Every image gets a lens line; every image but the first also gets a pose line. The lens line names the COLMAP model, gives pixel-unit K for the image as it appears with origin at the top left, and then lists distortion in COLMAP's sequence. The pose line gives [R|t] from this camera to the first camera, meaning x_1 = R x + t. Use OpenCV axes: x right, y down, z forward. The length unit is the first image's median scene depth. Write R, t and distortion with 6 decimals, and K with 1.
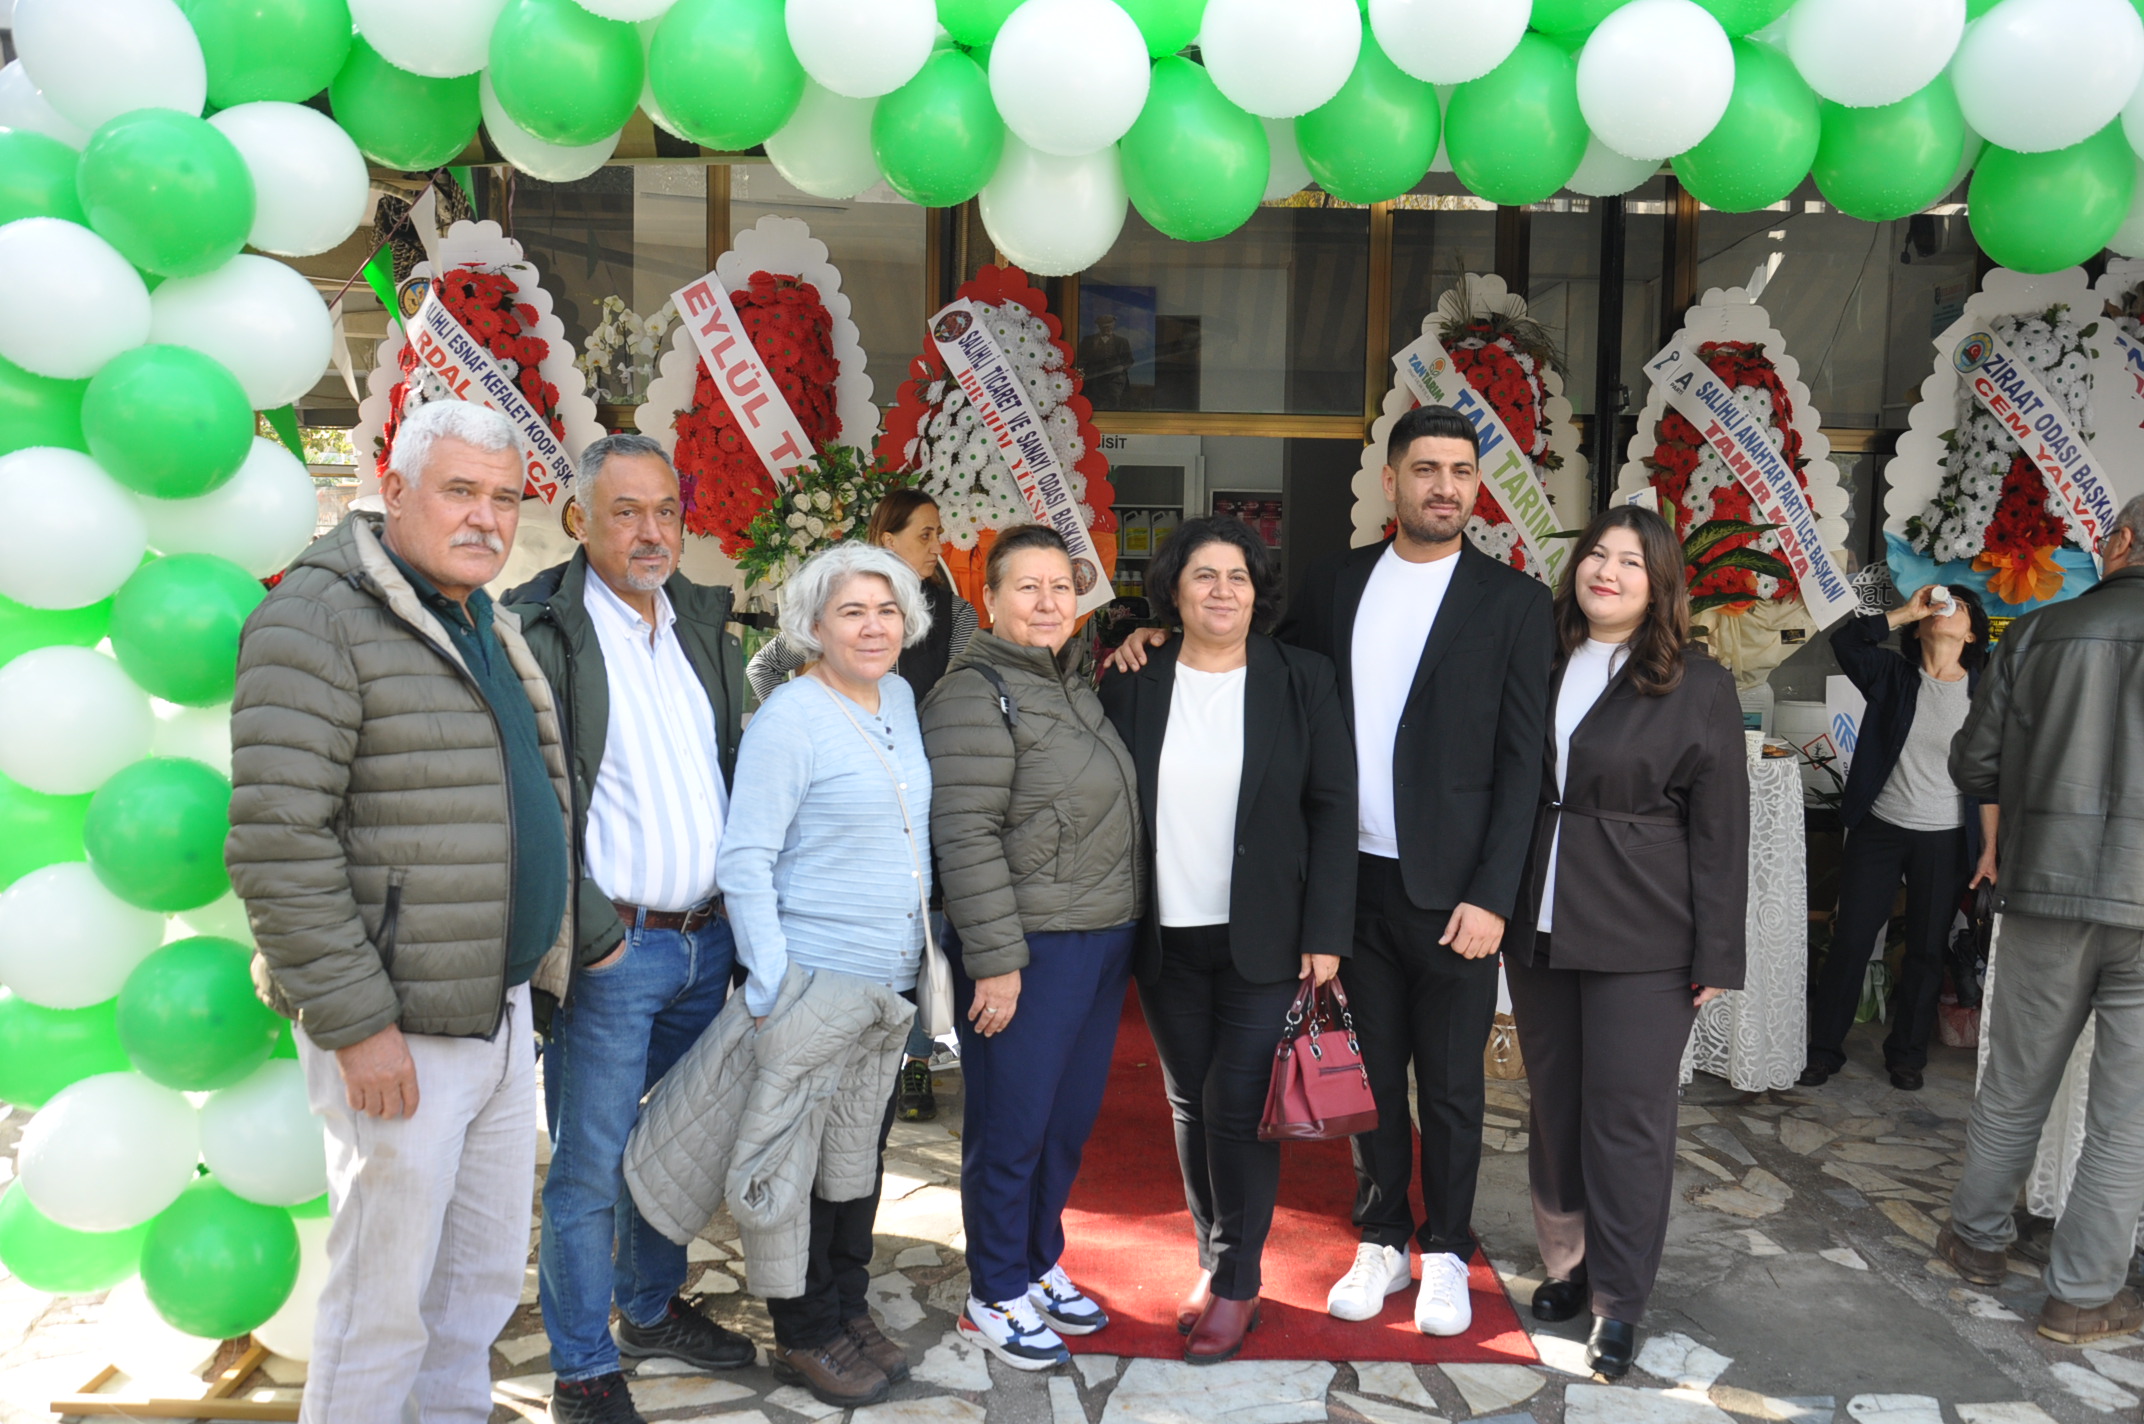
lens RADIAL K [[1841.7, 0, 1137.6], [0, 1841.7, 750.1], [0, 0, 1]] dist [-0.116886, 0.181795]
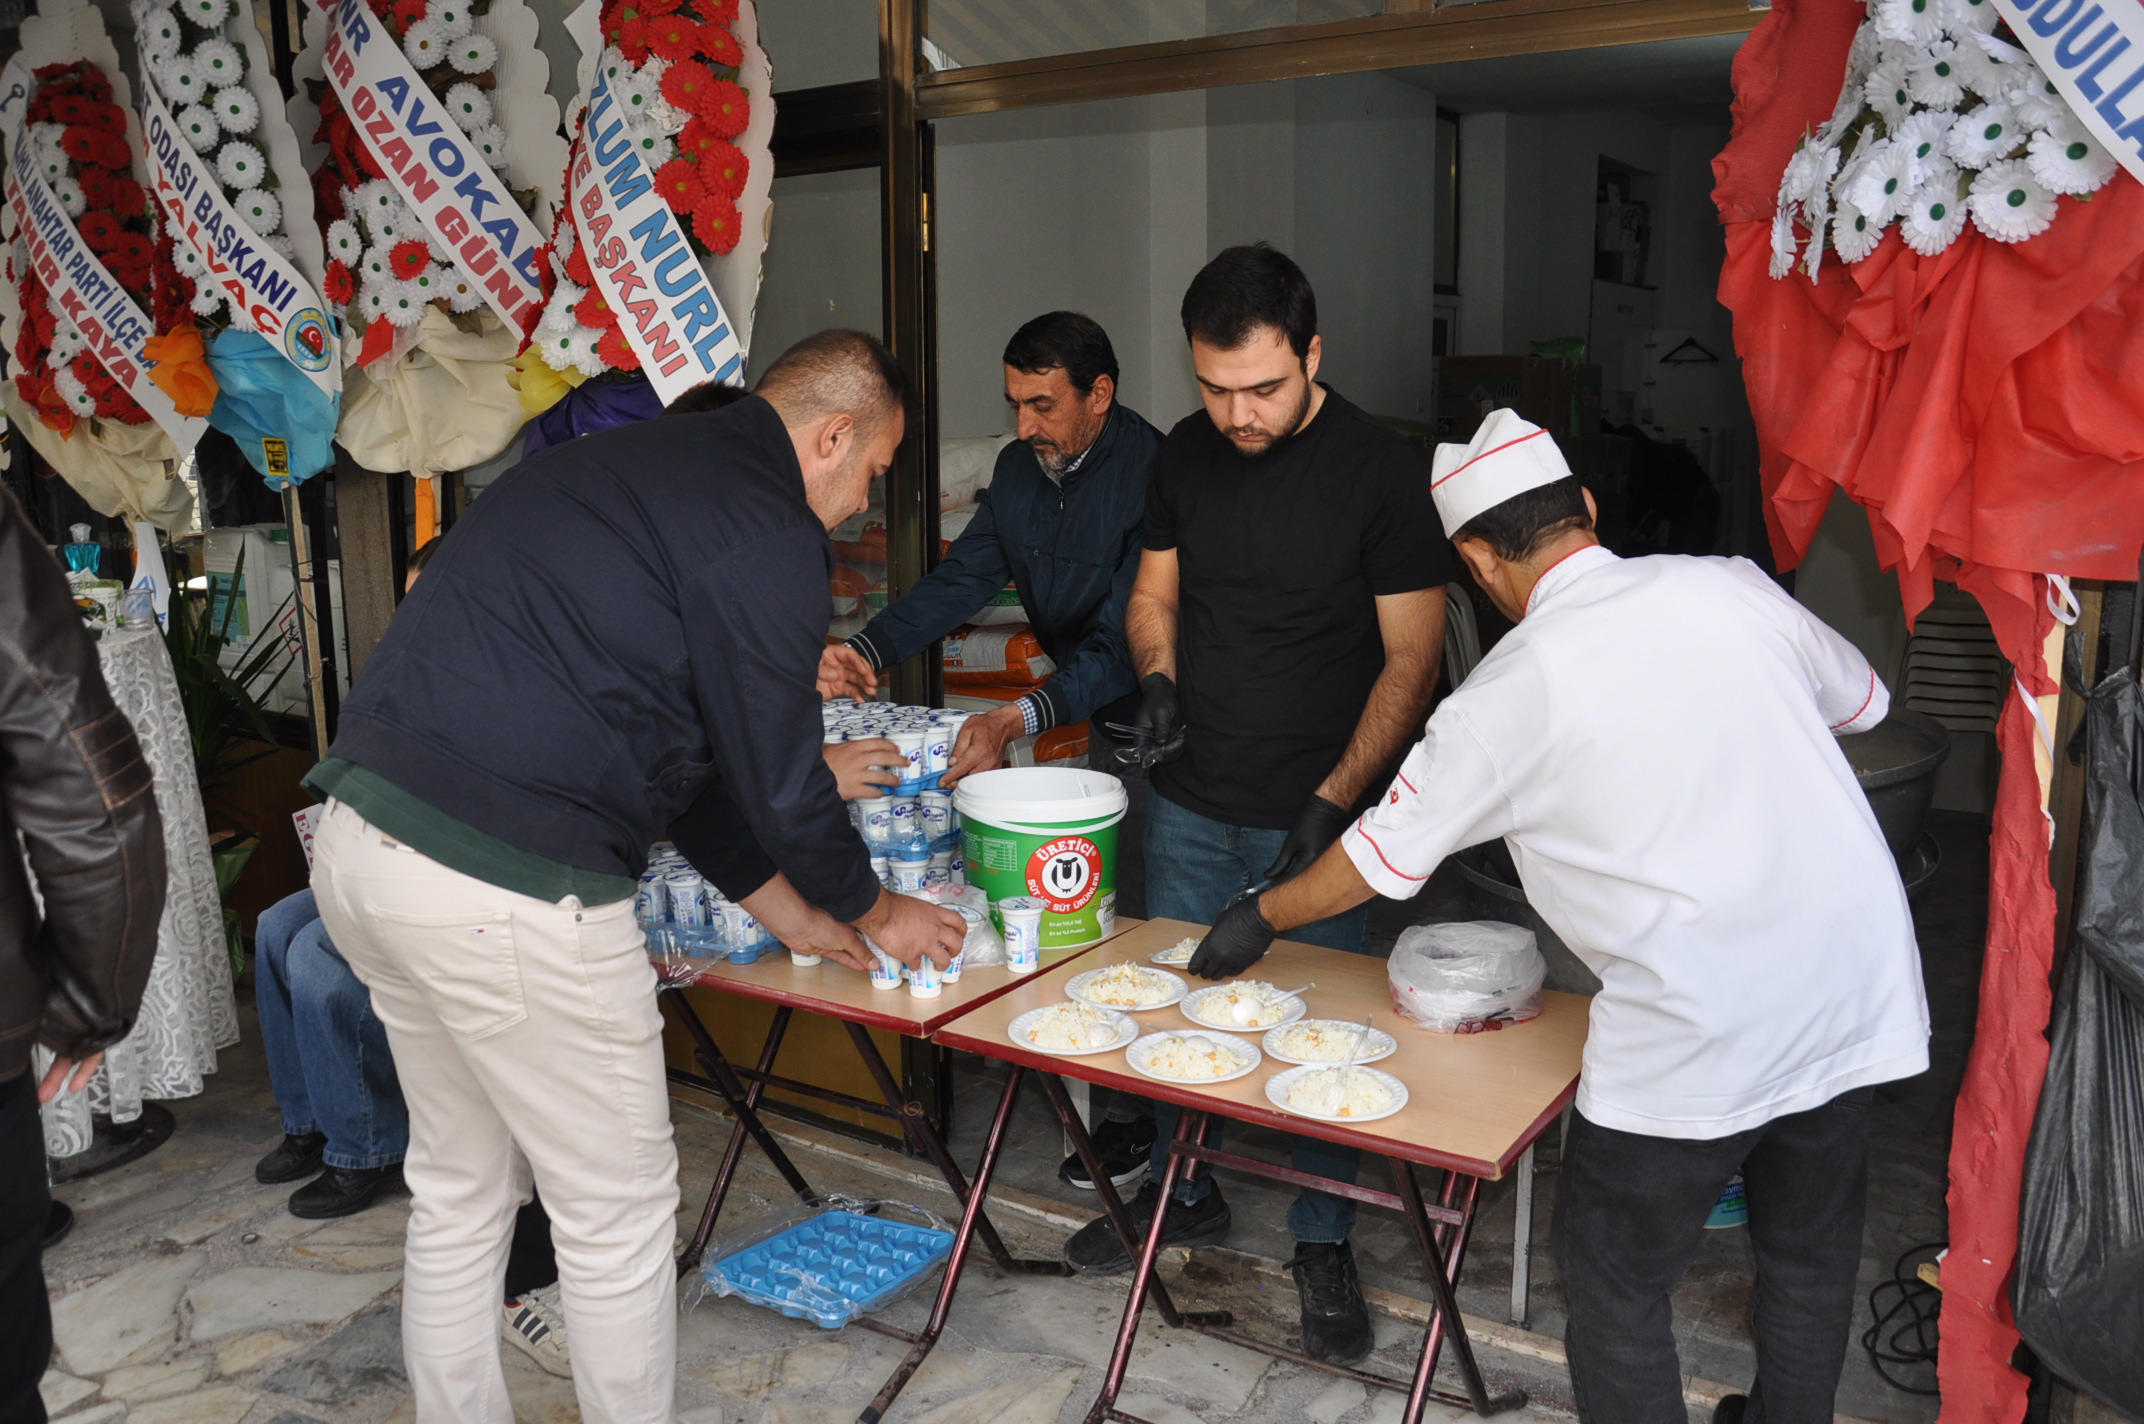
lens RADIAL K [[1841.7, 0, 1084.5], [0, 1841.7, 721.4], [0, 0, 1]] dist [-0.116886, 0.181795]
pose [[0.812131, 0.084687, -0.577296, 1.134329], [-0.050697, 0.995911, 0.074777, -0.036429], [0.581268, -0.031462, 0.813104, 0.651124]]
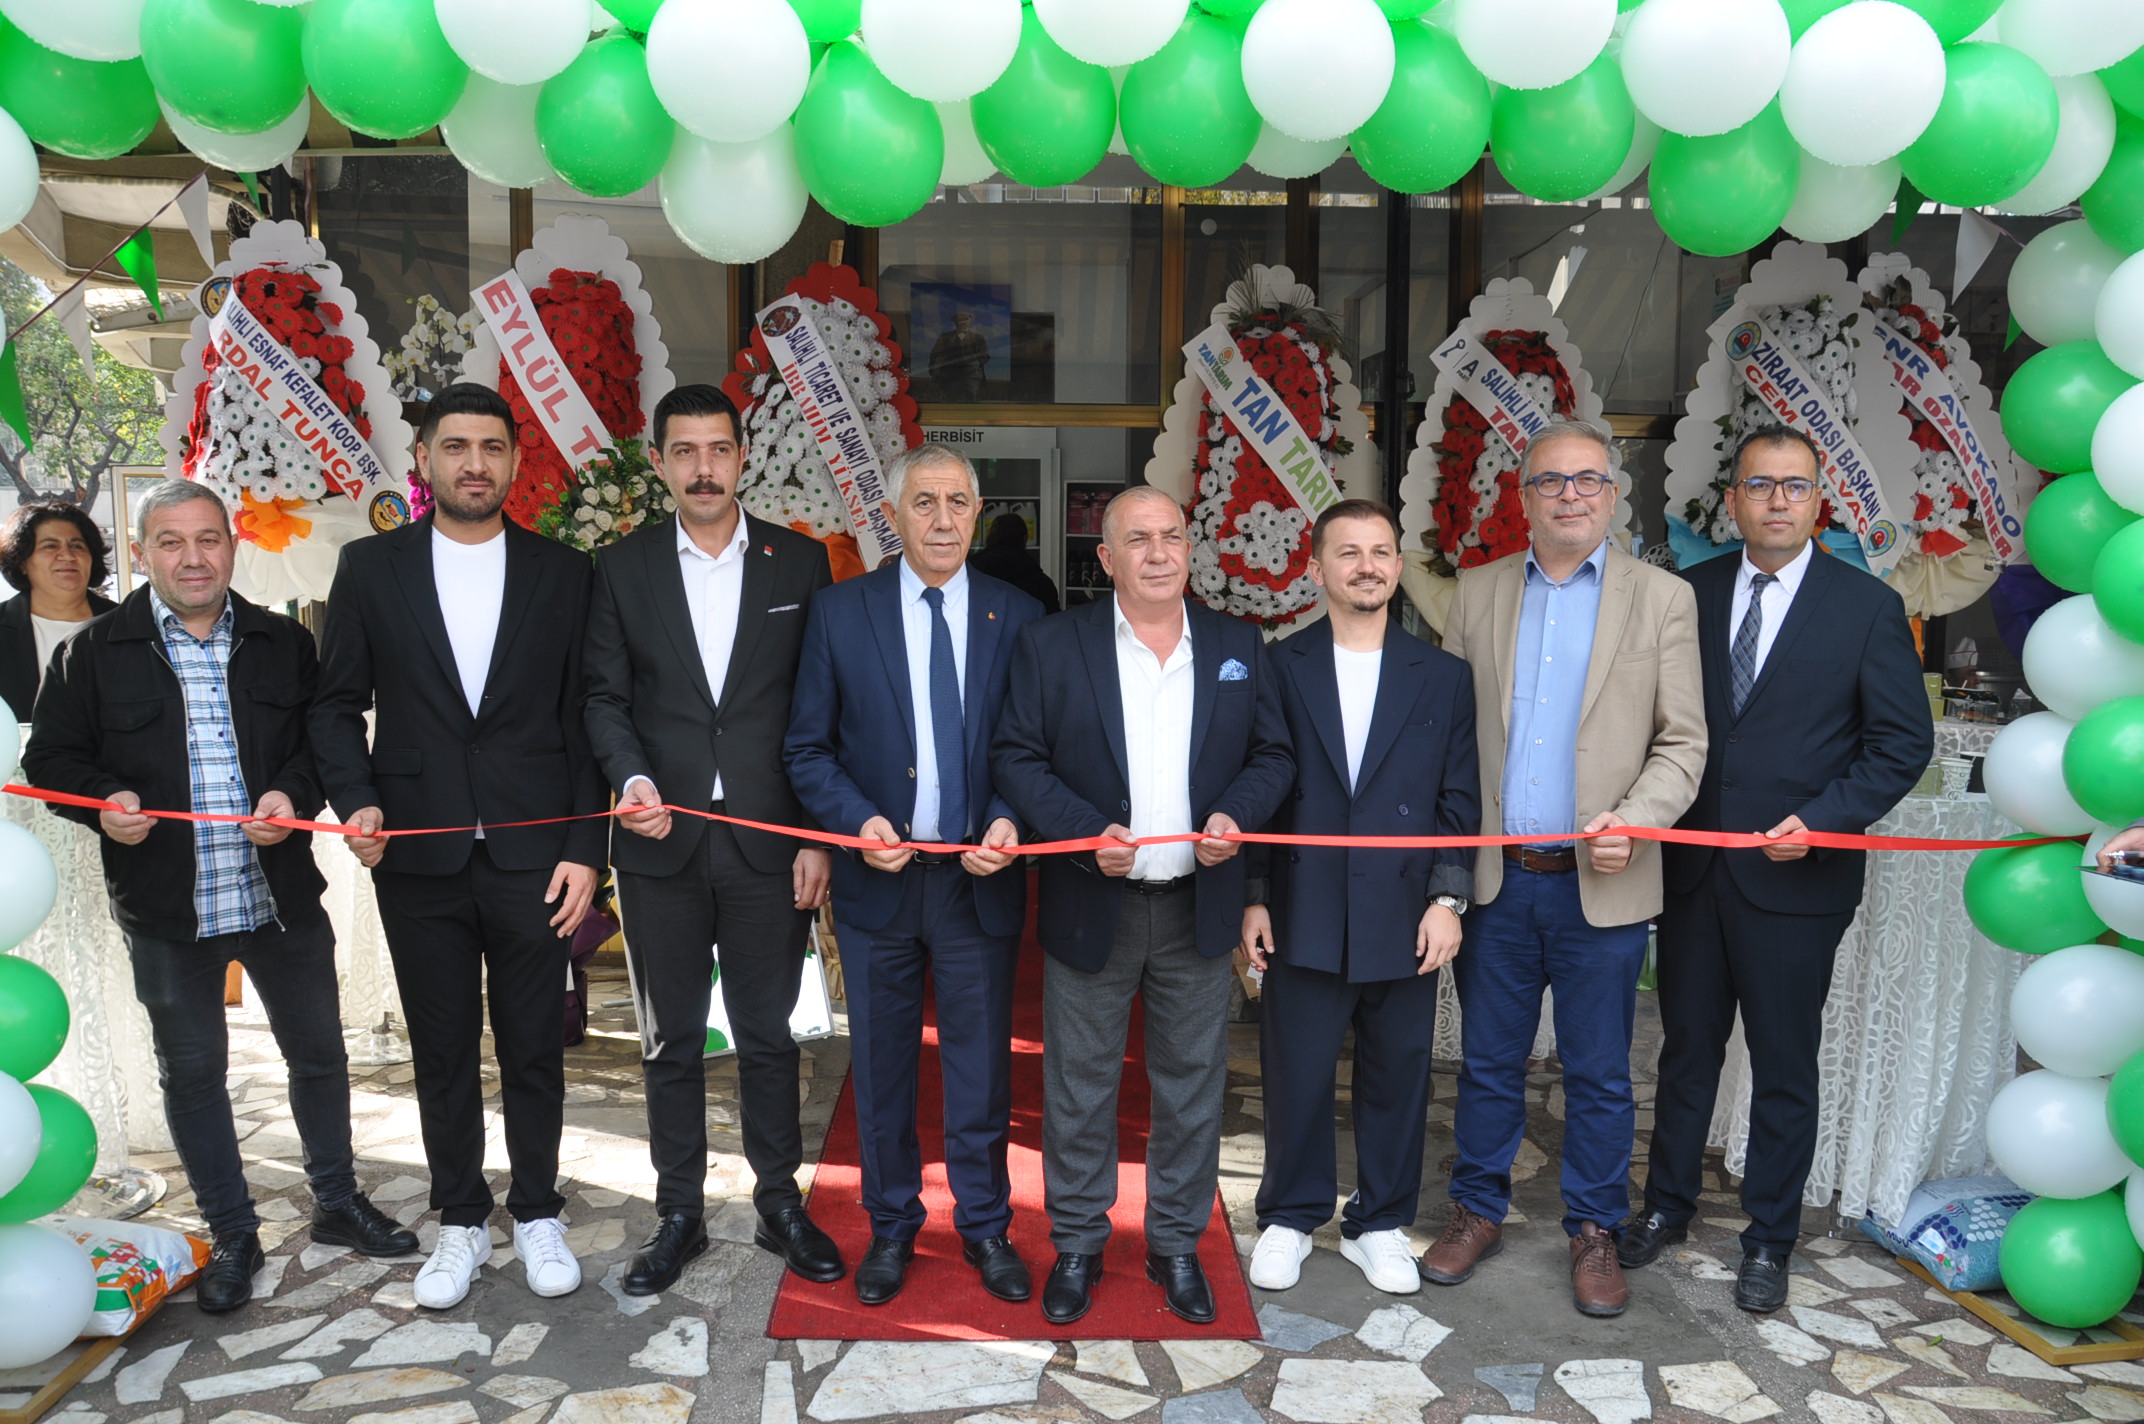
lens RADIAL K [[1758.3, 0, 1128.6], [0, 1758.3, 756.8], [0, 0, 1]] dist [-0.134781, 0.136660]
pose [[0.999219, -0.013400, 0.037165, 0.070843], [0.012841, 0.999802, 0.015227, -0.001422], [-0.037361, -0.014738, 0.999193, 0.025175]]
